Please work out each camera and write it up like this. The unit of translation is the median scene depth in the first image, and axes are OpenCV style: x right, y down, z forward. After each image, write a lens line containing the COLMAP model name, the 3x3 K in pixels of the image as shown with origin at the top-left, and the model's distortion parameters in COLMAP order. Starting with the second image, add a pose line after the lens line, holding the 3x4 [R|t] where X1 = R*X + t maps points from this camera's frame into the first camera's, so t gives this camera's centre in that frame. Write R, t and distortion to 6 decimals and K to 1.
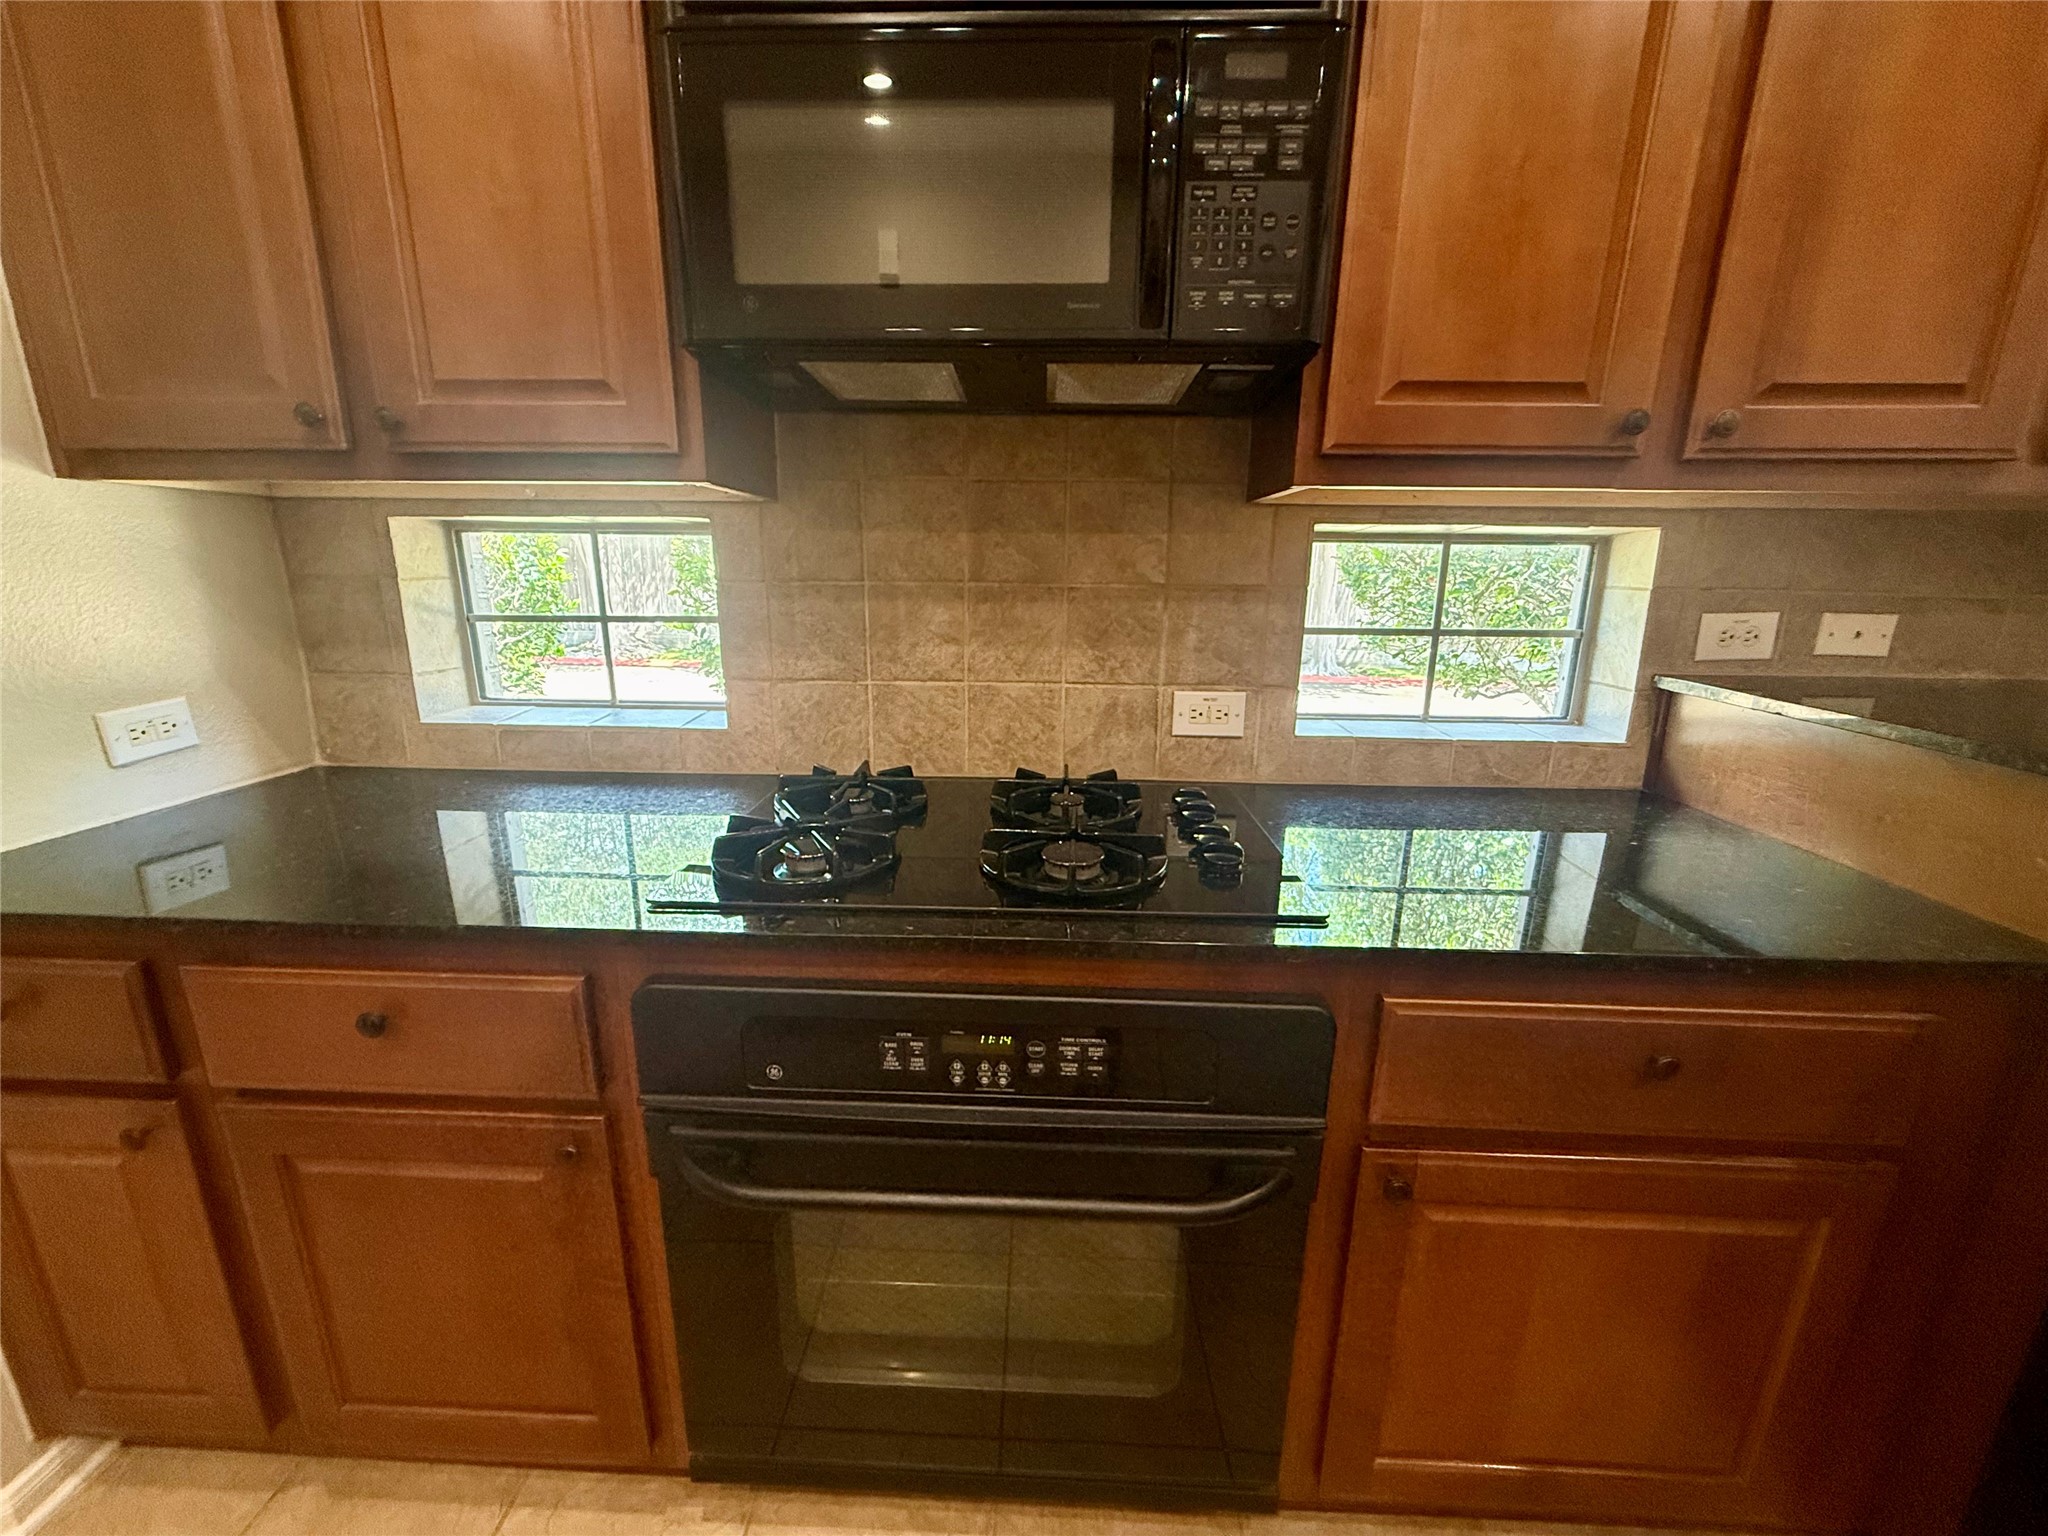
lens RADIAL K [[816.6, 0, 1017.8], [0, 816.6, 766.3], [0, 0, 1]] dist [-0.001877, 0.000439]
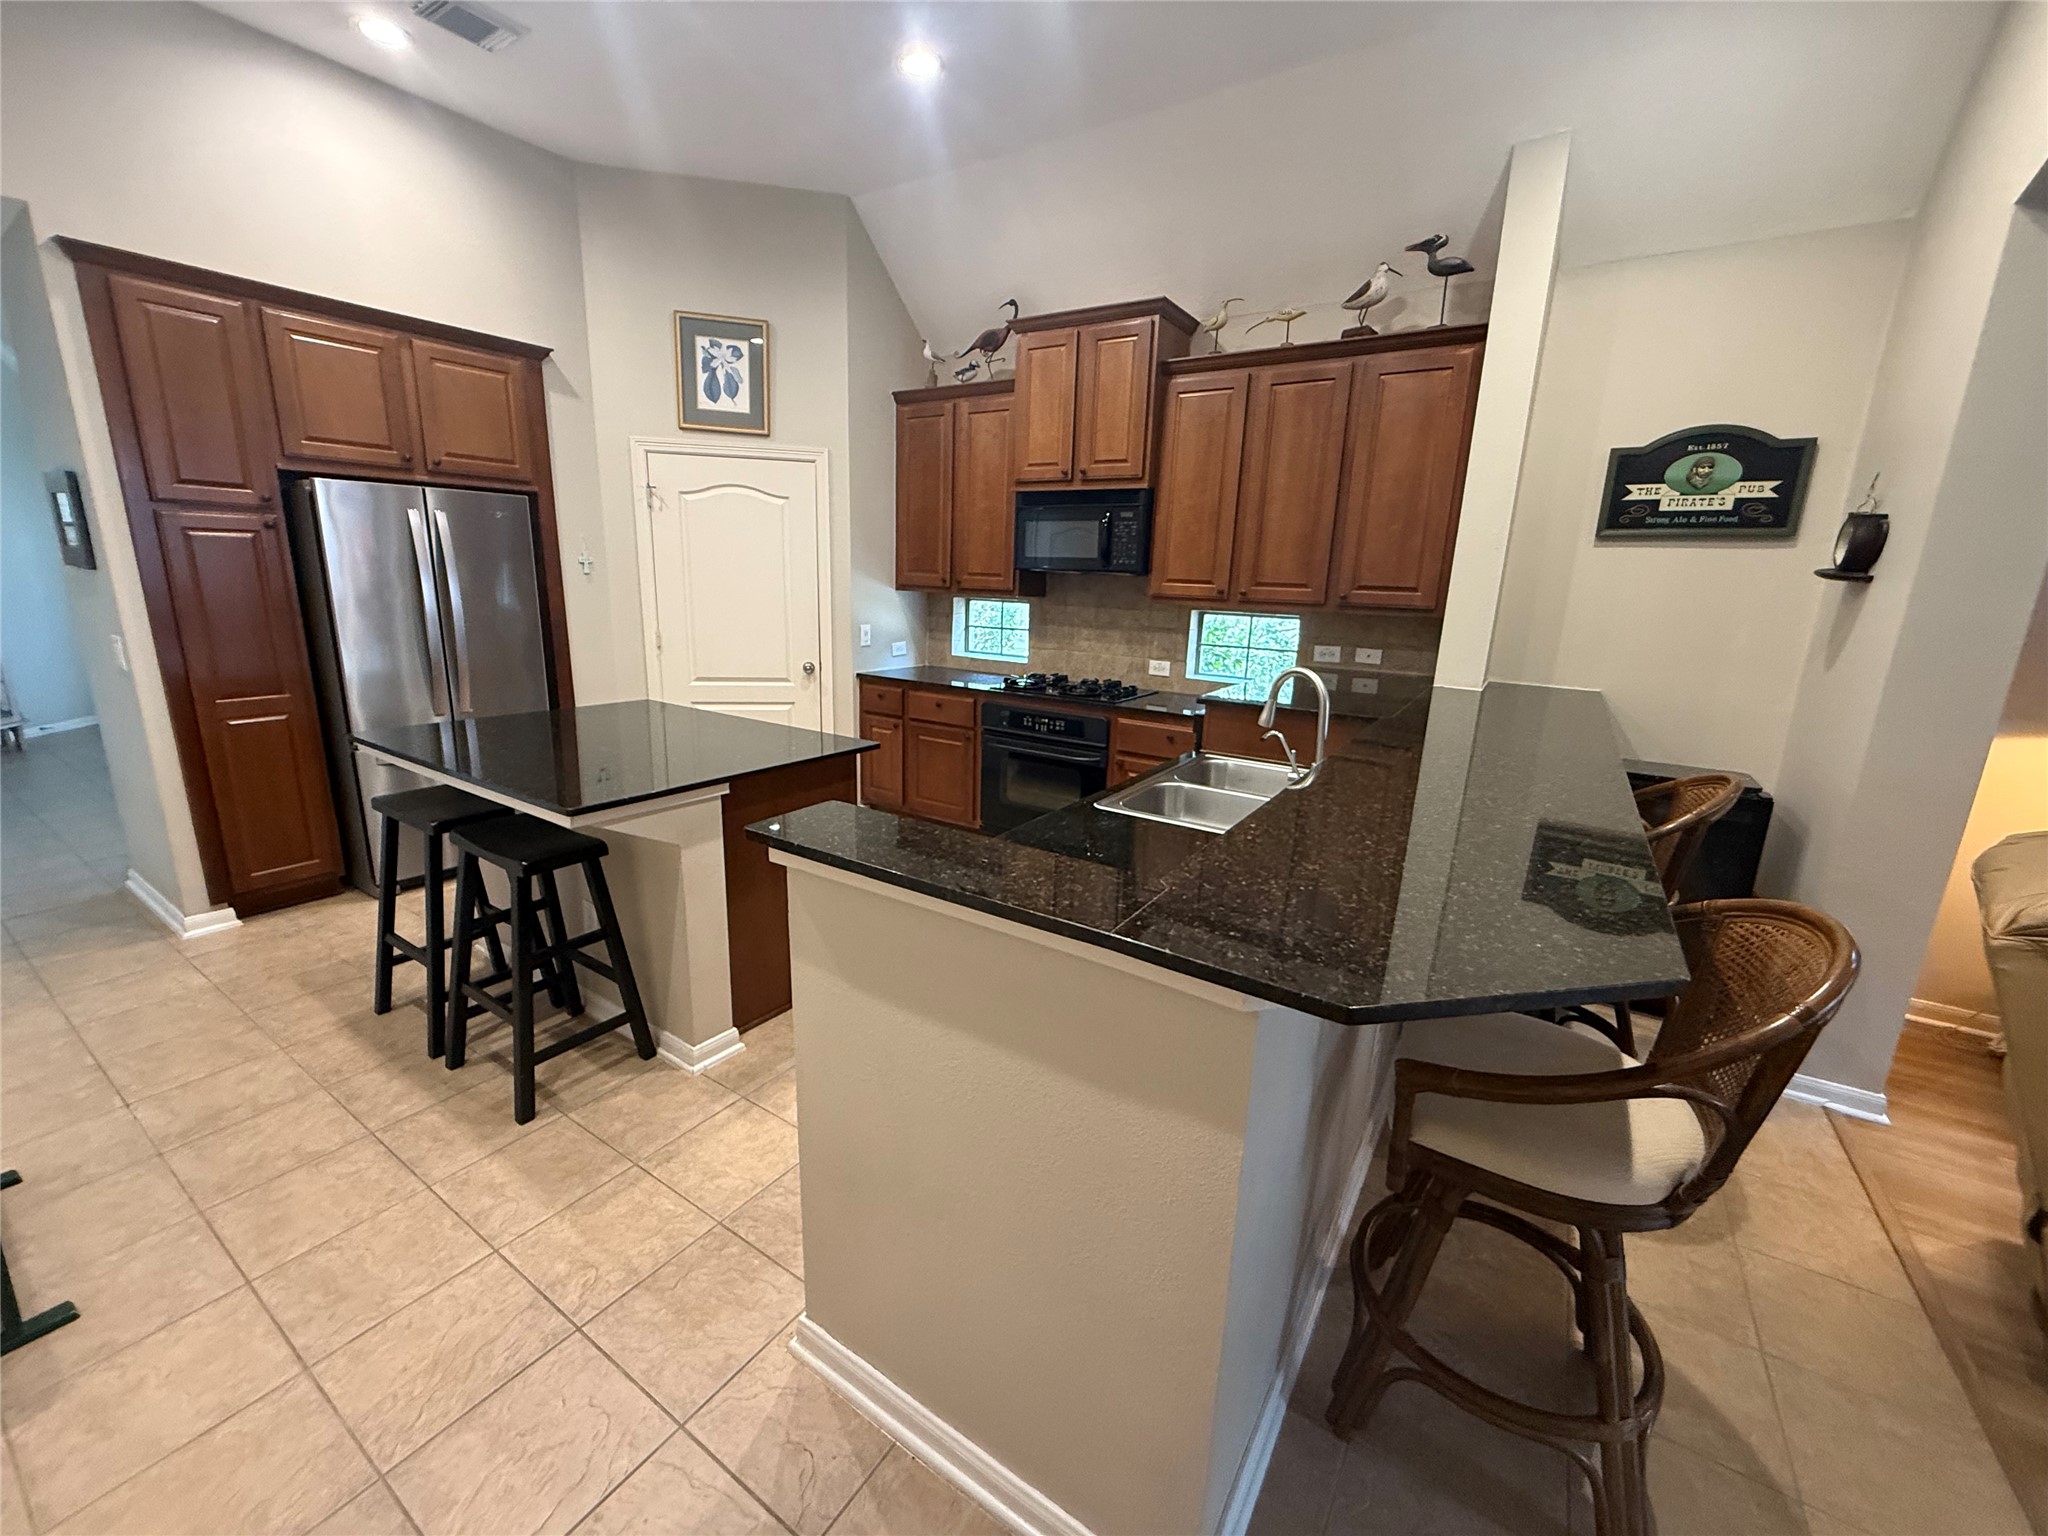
lens RADIAL K [[816.6, 0, 1018.3], [0, 816.6, 765.2], [0, 0, 1]] dist [-0.001877, 0.000439]
pose [[0.856921, 0.134865, -0.497492, 1.523724], [-0.149886, 0.988654, 0.009838, 0.389875], [0.493175, 0.066137, 0.867413, -2.158674]]
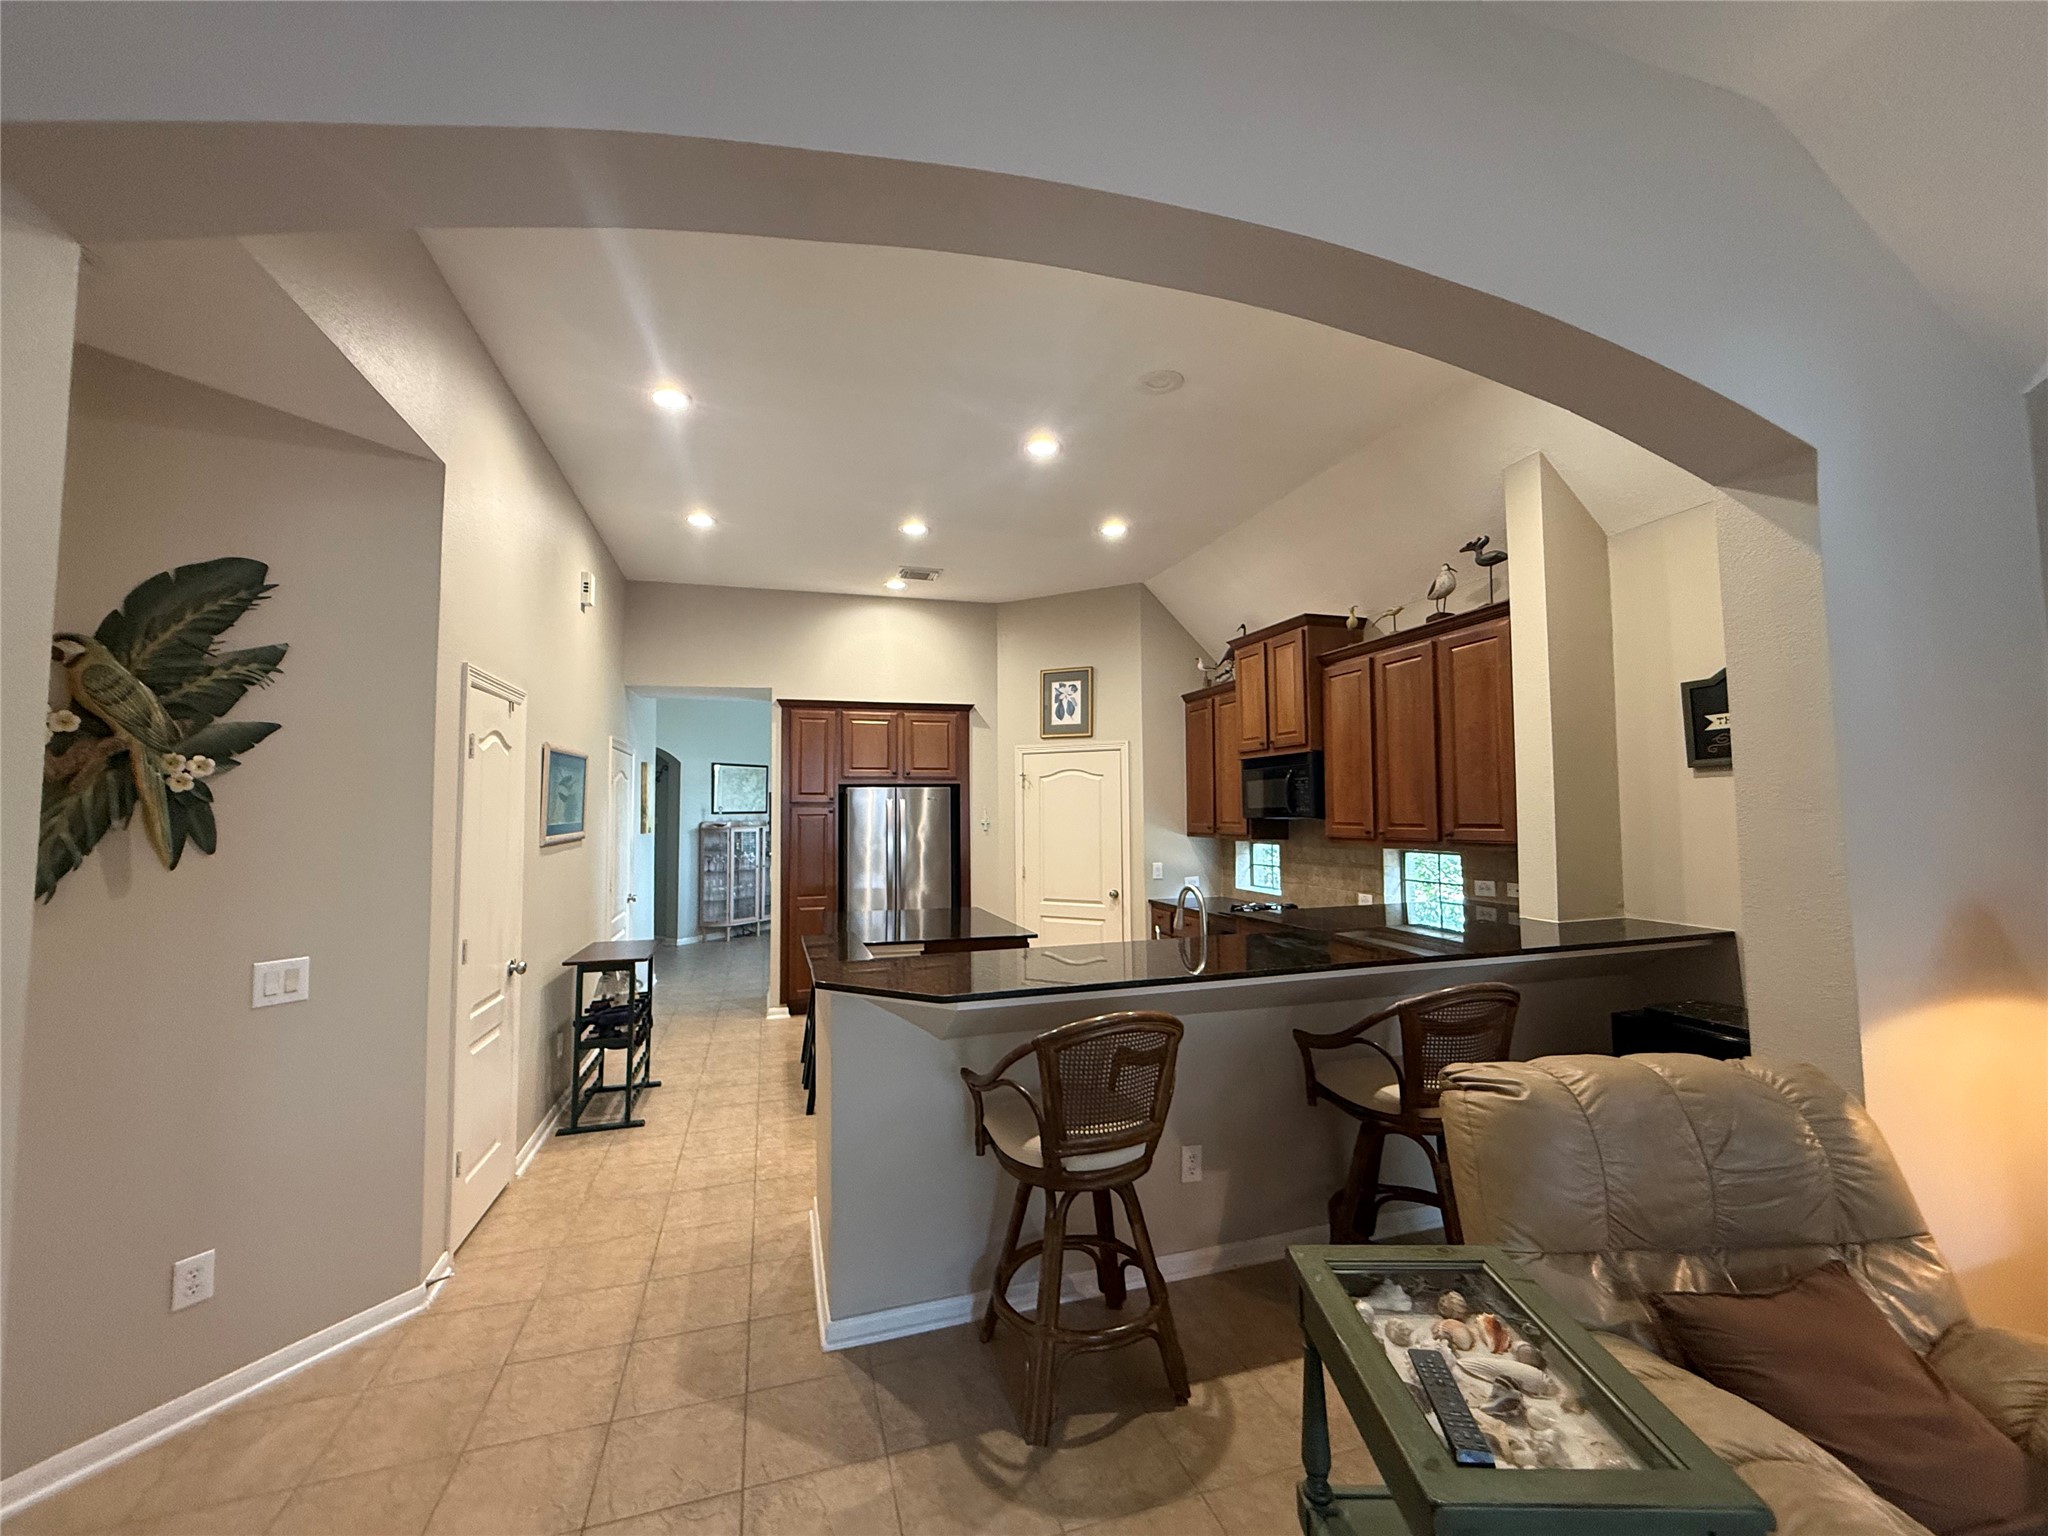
lens RADIAL K [[816.6, 0, 1020.6], [0, 816.6, 768.5], [0, 0, 1]] dist [-0.001877, 0.000439]
pose [[0.333552, -0.065808, -0.940432, 3.370452], [-0.221982, 0.964029, -0.146192, 0.250866], [0.916225, 0.257521, 0.306945, -1.714344]]
